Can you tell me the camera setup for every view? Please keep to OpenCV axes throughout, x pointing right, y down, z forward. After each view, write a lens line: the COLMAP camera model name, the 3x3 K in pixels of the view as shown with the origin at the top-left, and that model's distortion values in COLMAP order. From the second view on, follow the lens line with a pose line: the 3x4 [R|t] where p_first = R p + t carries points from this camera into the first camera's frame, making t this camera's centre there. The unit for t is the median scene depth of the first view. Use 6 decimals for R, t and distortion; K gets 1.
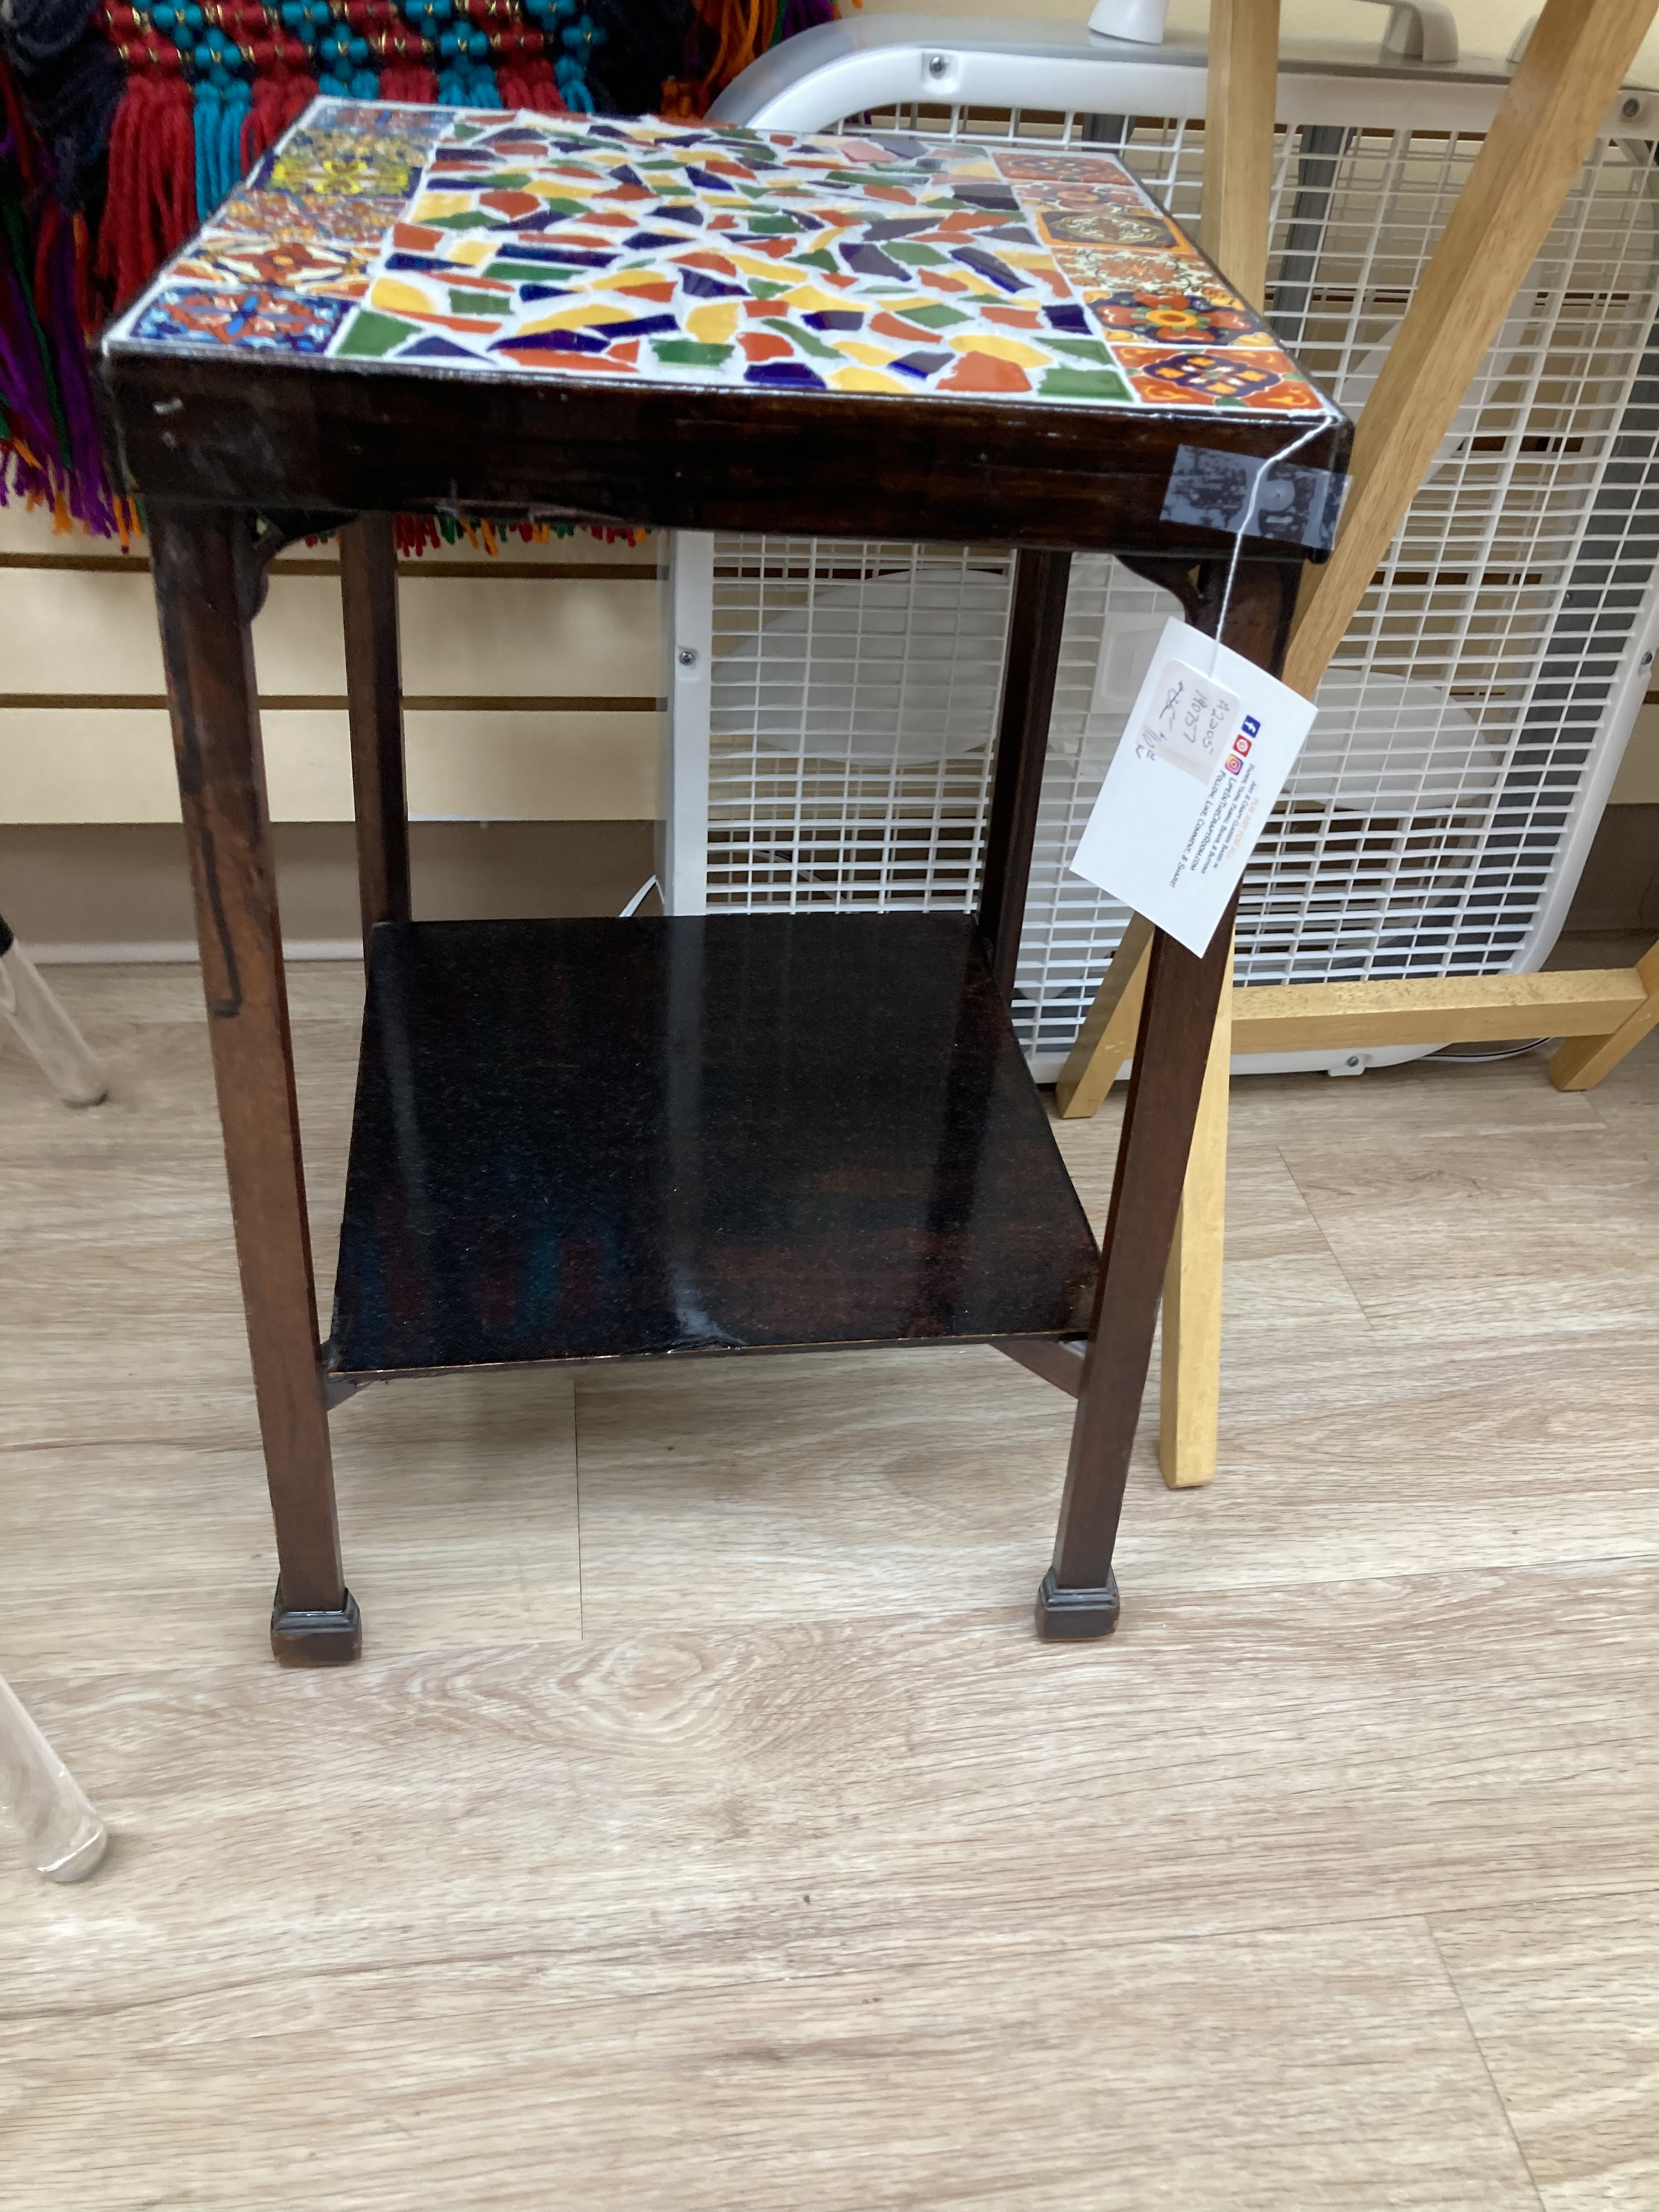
lens RADIAL K [[1807.1, 0, 831.1], [0, 1807.1, 1105.5], [0, 0, 1]] dist [-0.001504, -0.044809]
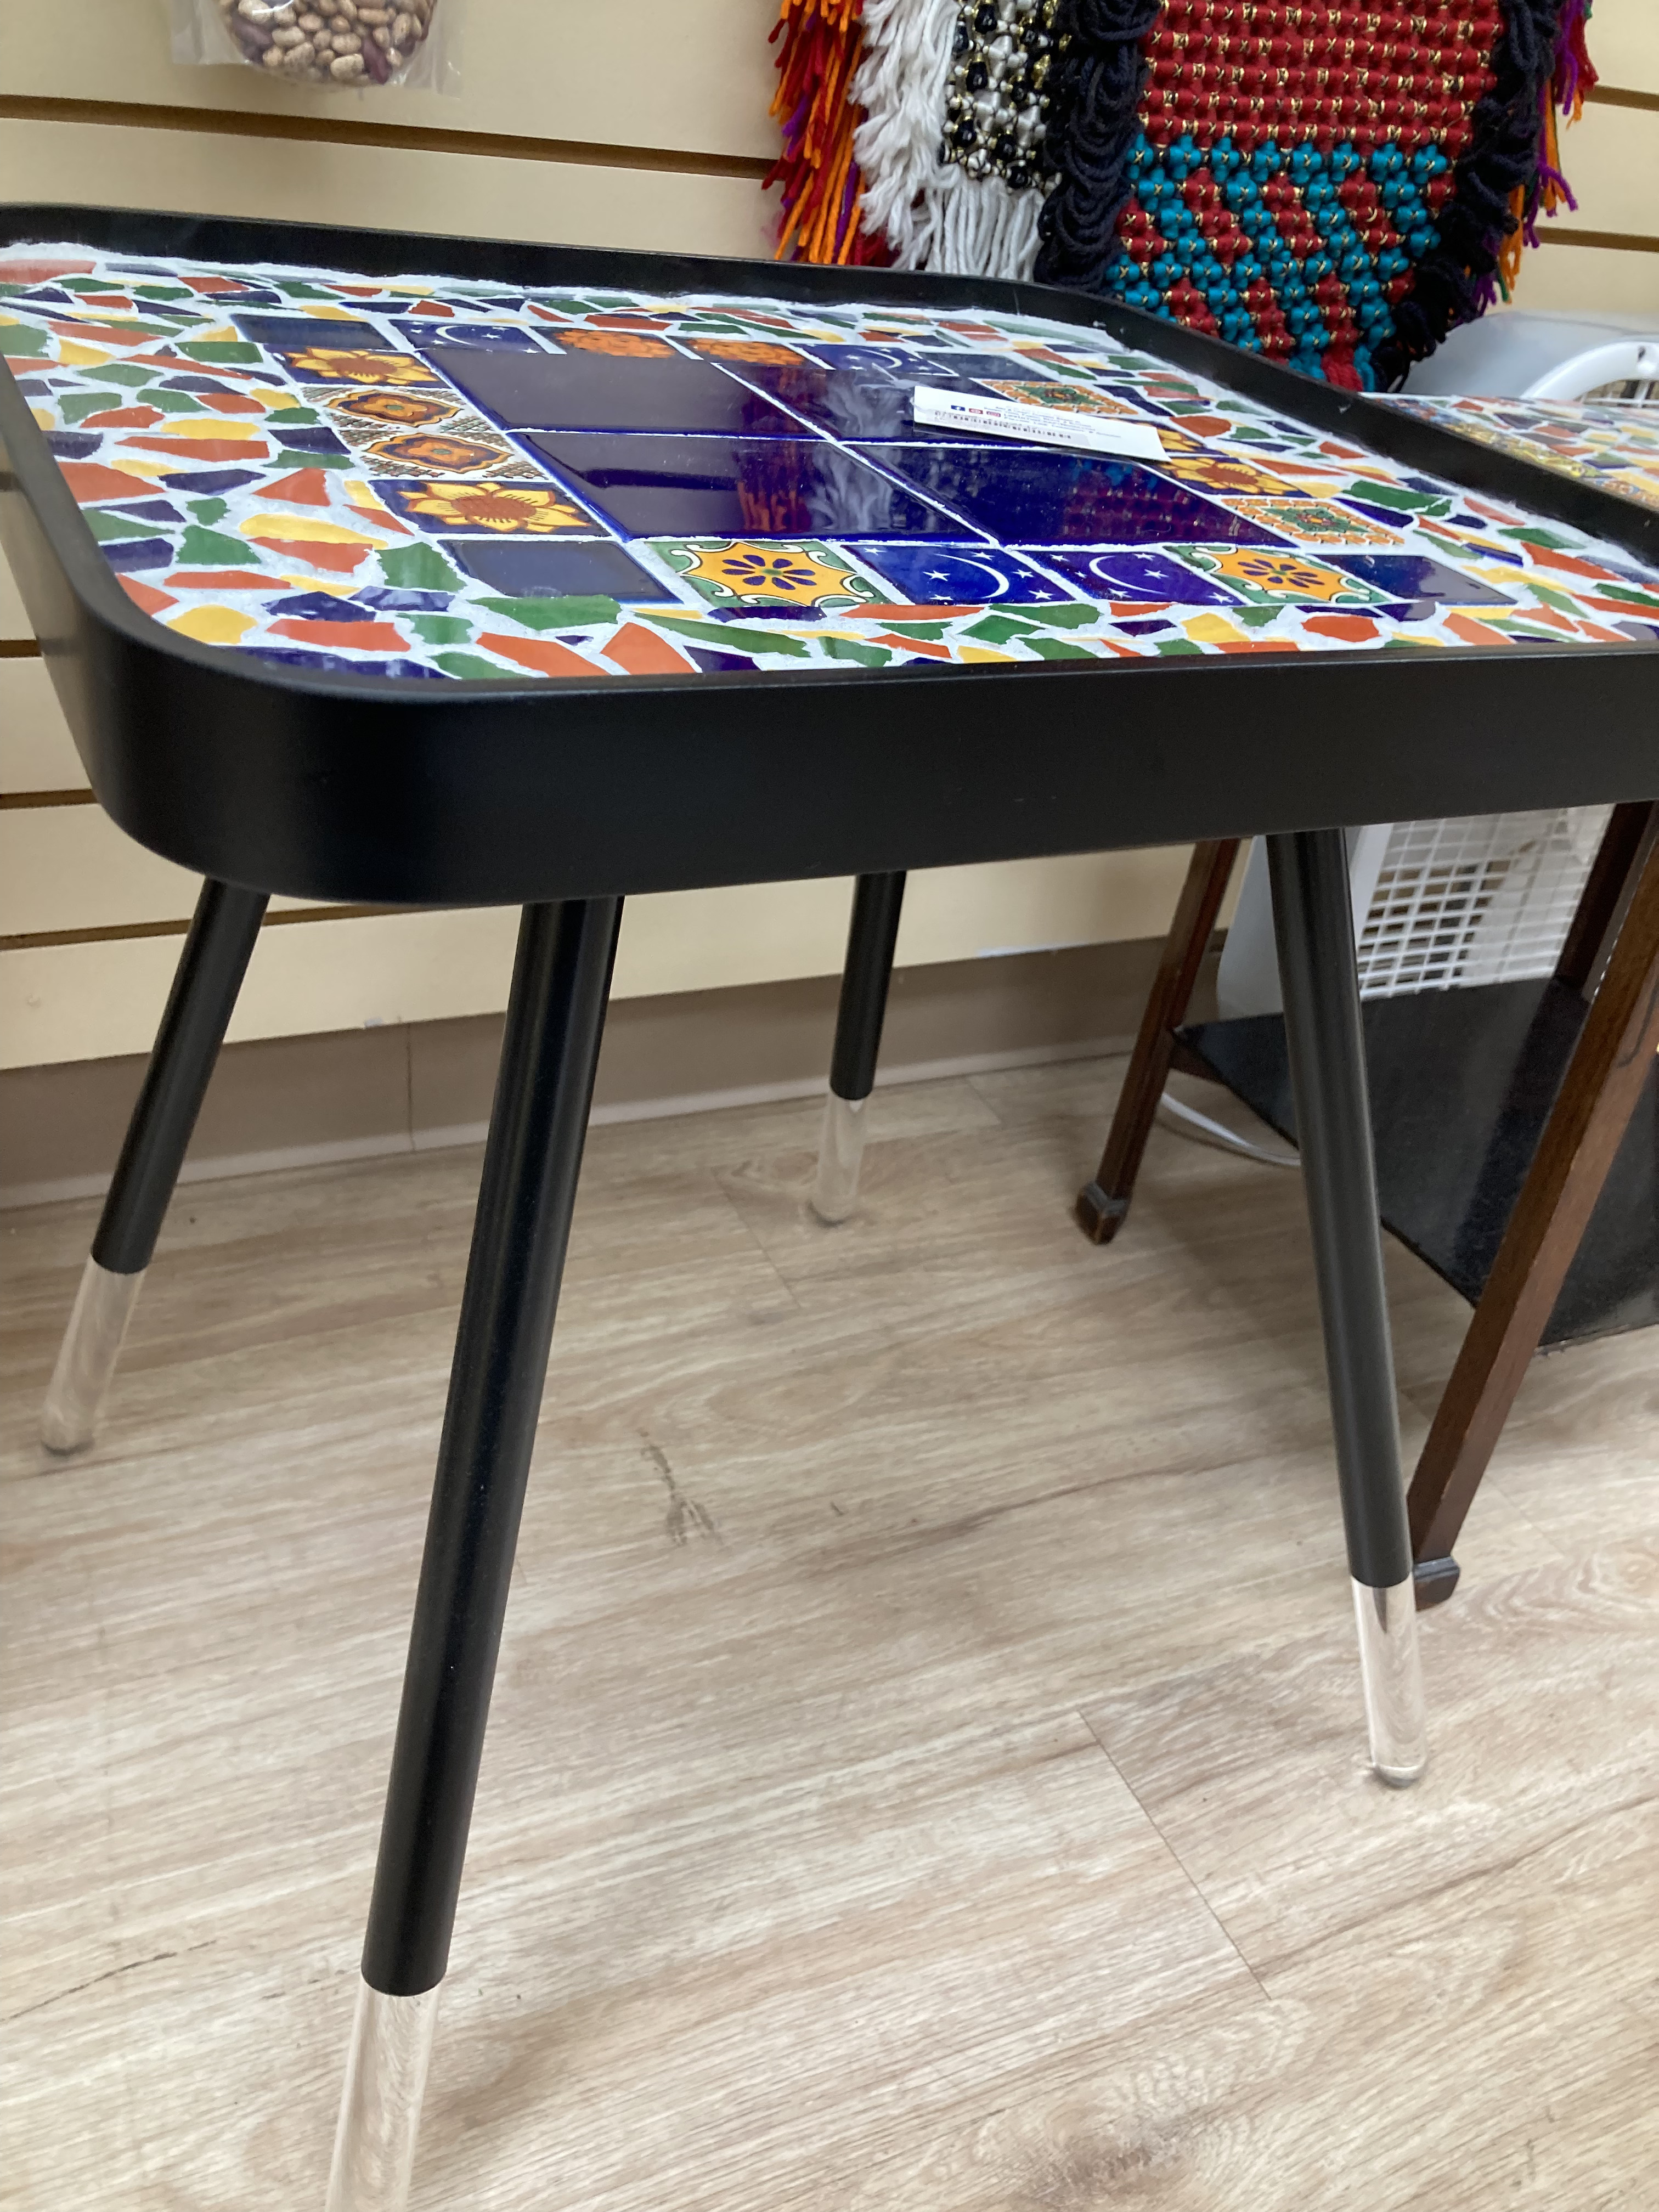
lens RADIAL K [[1807.1, 0, 840.9], [0, 1807.1, 1107.7], [0, 0, 1]] dist [-0.001504, -0.044809]
pose [[0.964249, -0.115567, 0.238472, -0.910609], [0.133488, 0.989210, -0.060364, -0.006952], [-0.228923, 0.090039, 0.969272, -0.135554]]
